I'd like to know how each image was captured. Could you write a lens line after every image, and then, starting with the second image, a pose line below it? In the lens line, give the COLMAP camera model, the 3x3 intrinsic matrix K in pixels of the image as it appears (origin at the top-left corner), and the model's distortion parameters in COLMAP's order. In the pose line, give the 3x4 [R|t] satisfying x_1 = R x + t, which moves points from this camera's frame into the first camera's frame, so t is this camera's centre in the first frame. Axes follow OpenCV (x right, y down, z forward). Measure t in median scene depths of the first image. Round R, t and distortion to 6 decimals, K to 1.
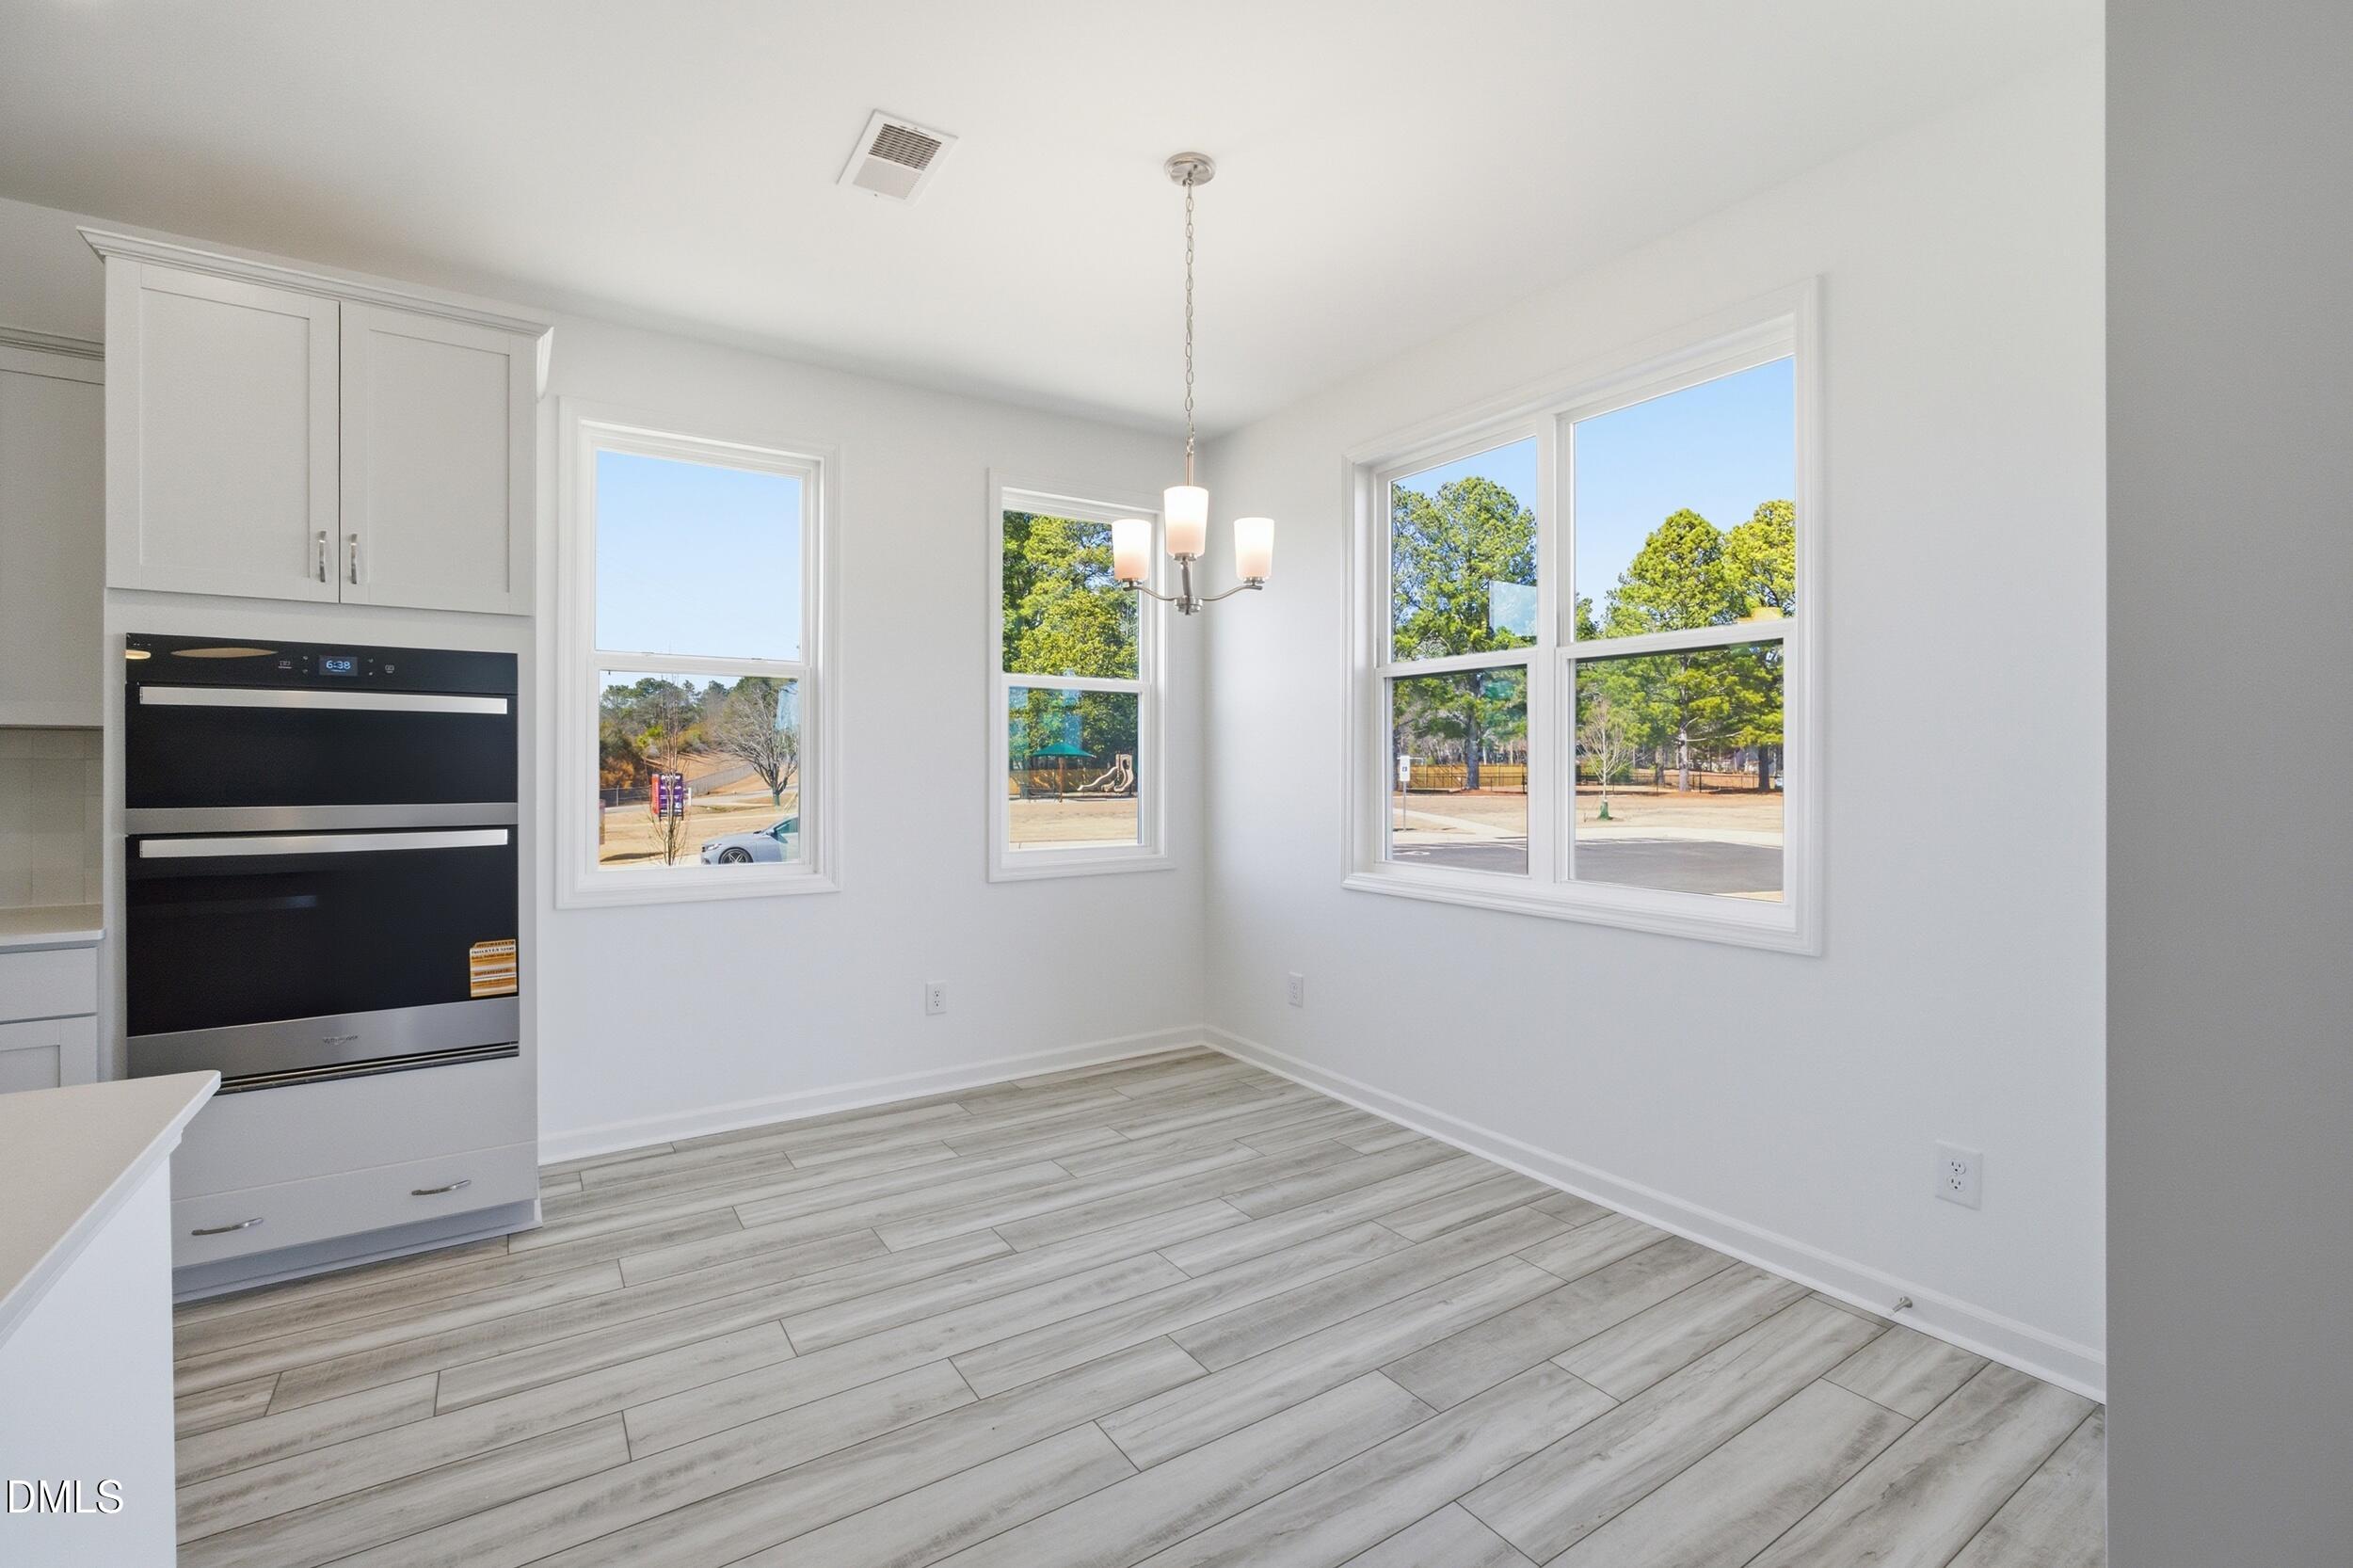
lens RADIAL K [[1024.9, 0, 1166.3], [0, 1024.9, 765.3], [0, 0, 1]] dist [-0.004198, 0.000459]
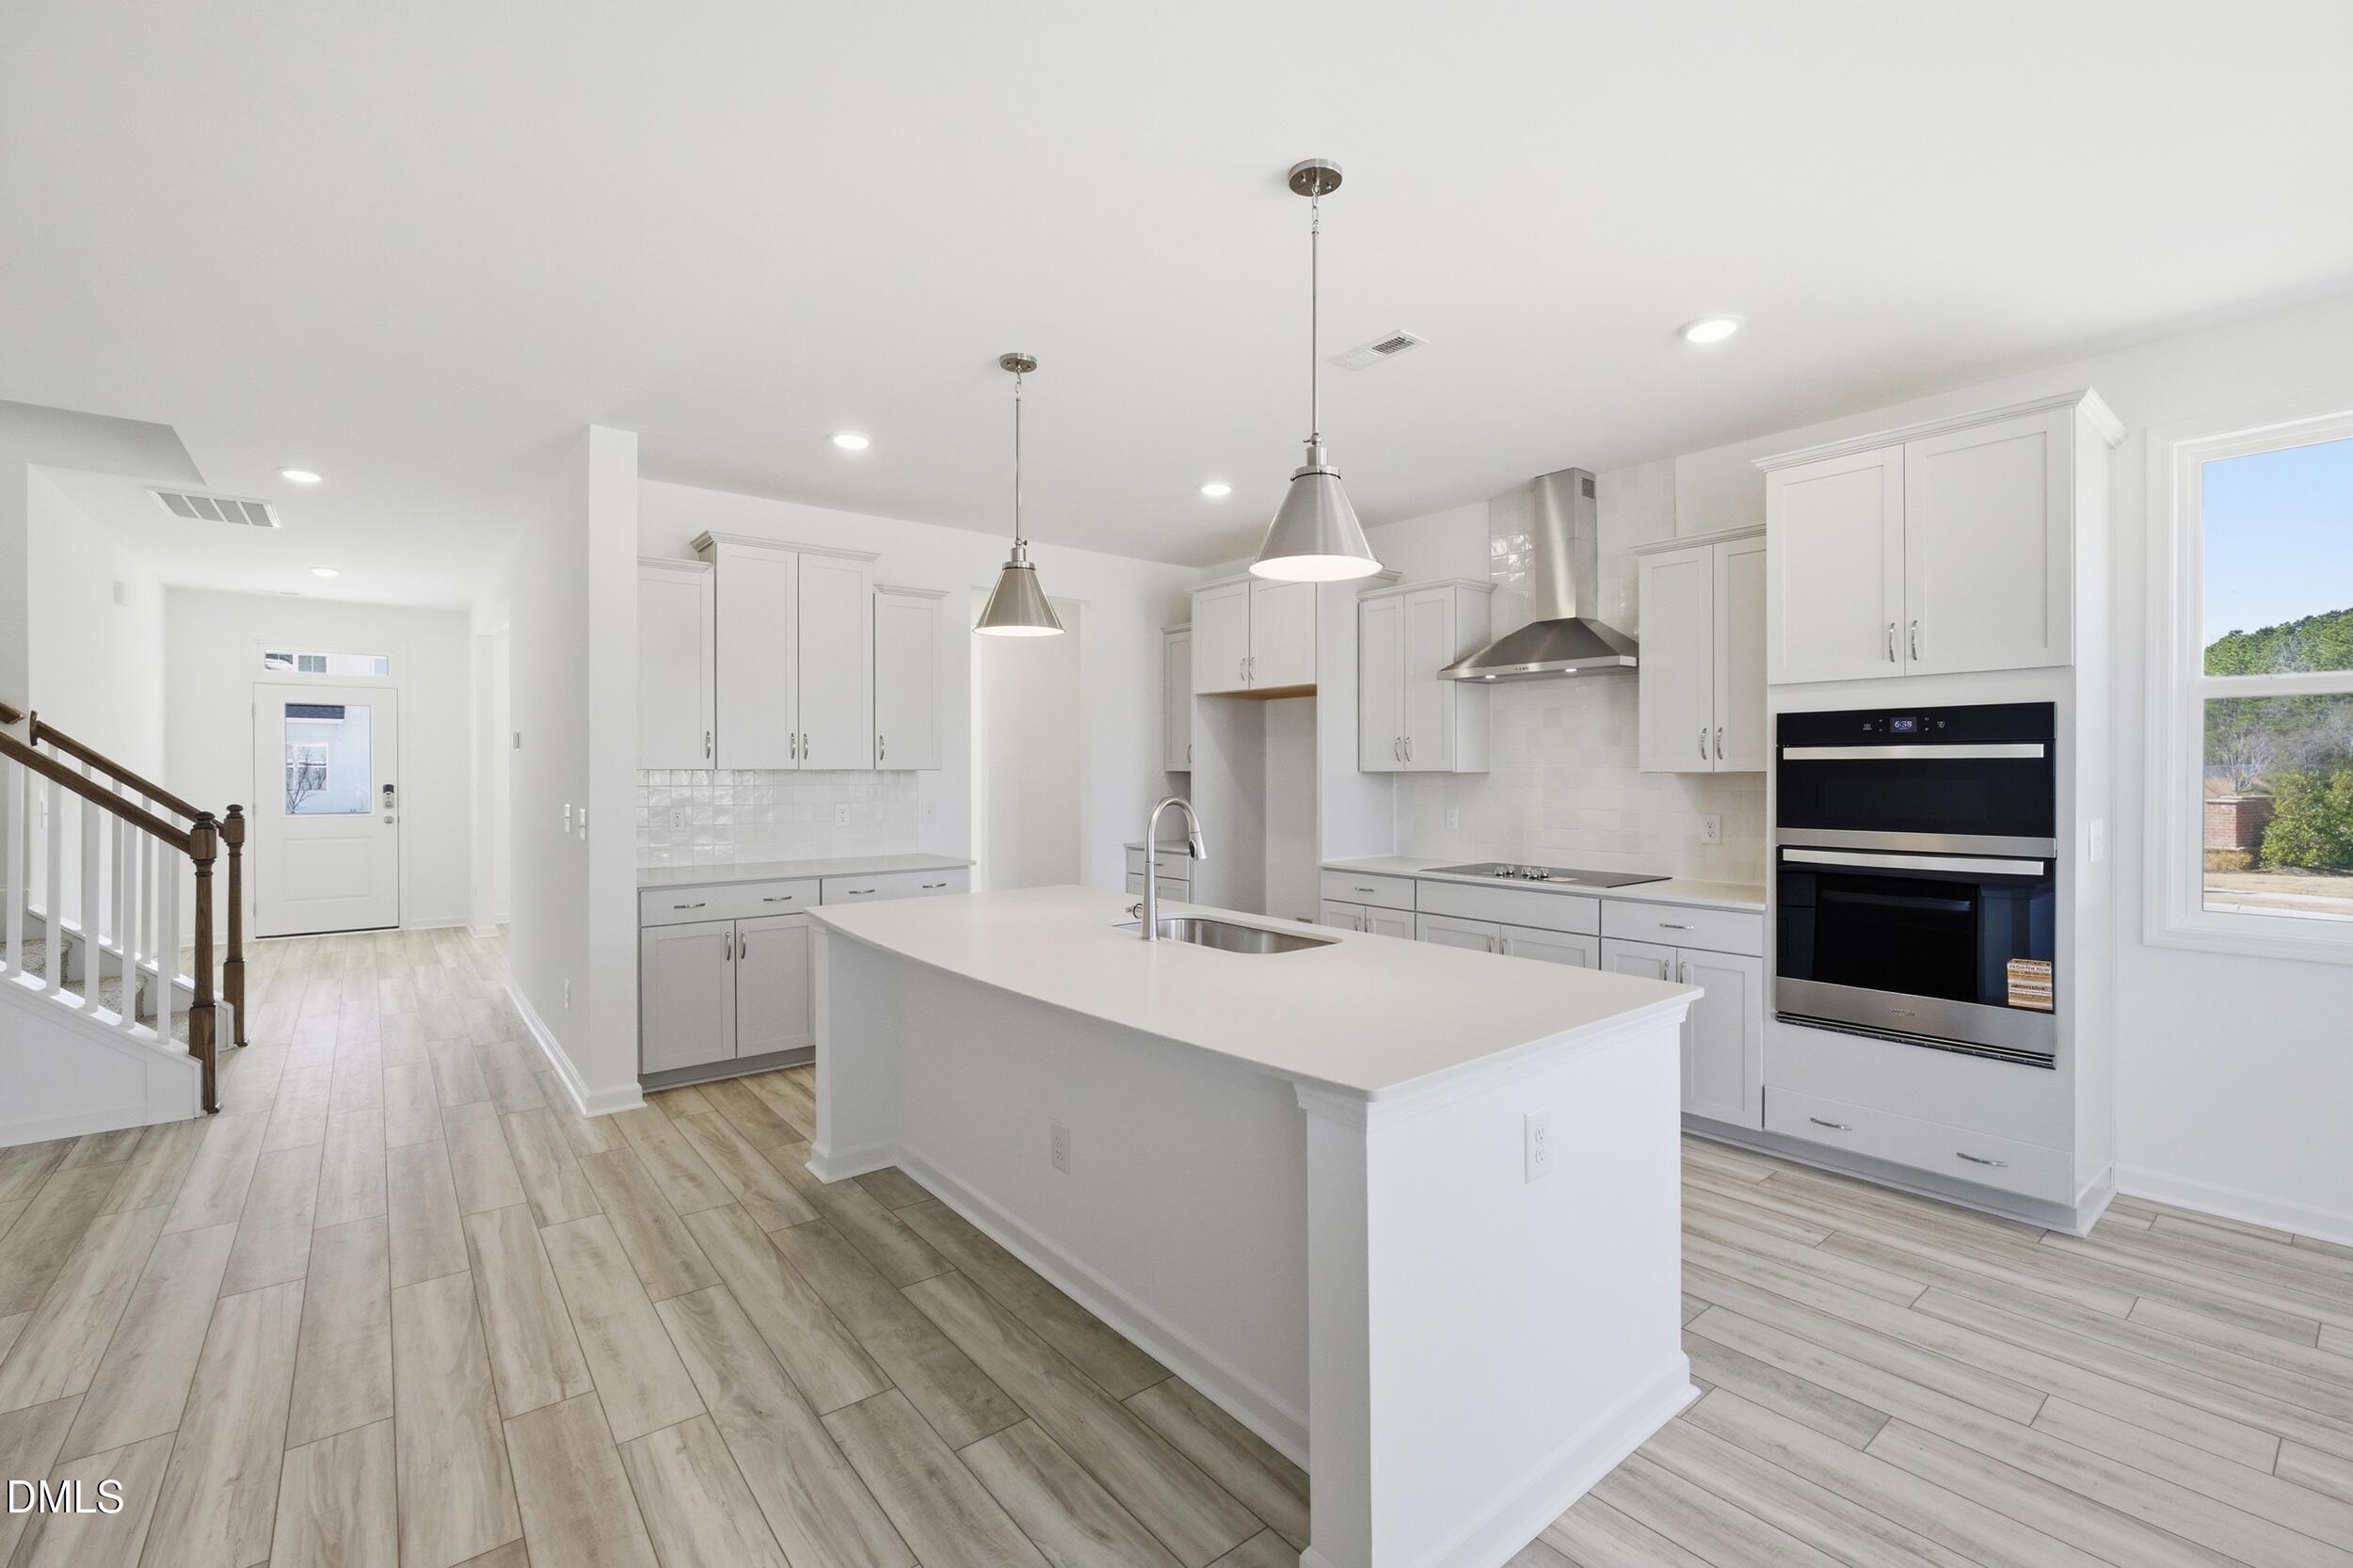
lens RADIAL K [[1008.0, 0, 1179.9], [0, 1008.0, 784.0], [0, 0, 1]] dist [-0.006487, 0.003214]
pose [[0.096992, 0.010266, -0.995232, 0.350965], [0.003778, 0.999936, 0.010682, -0.037166], [0.995278, -0.004796, 0.096947, -0.035118]]
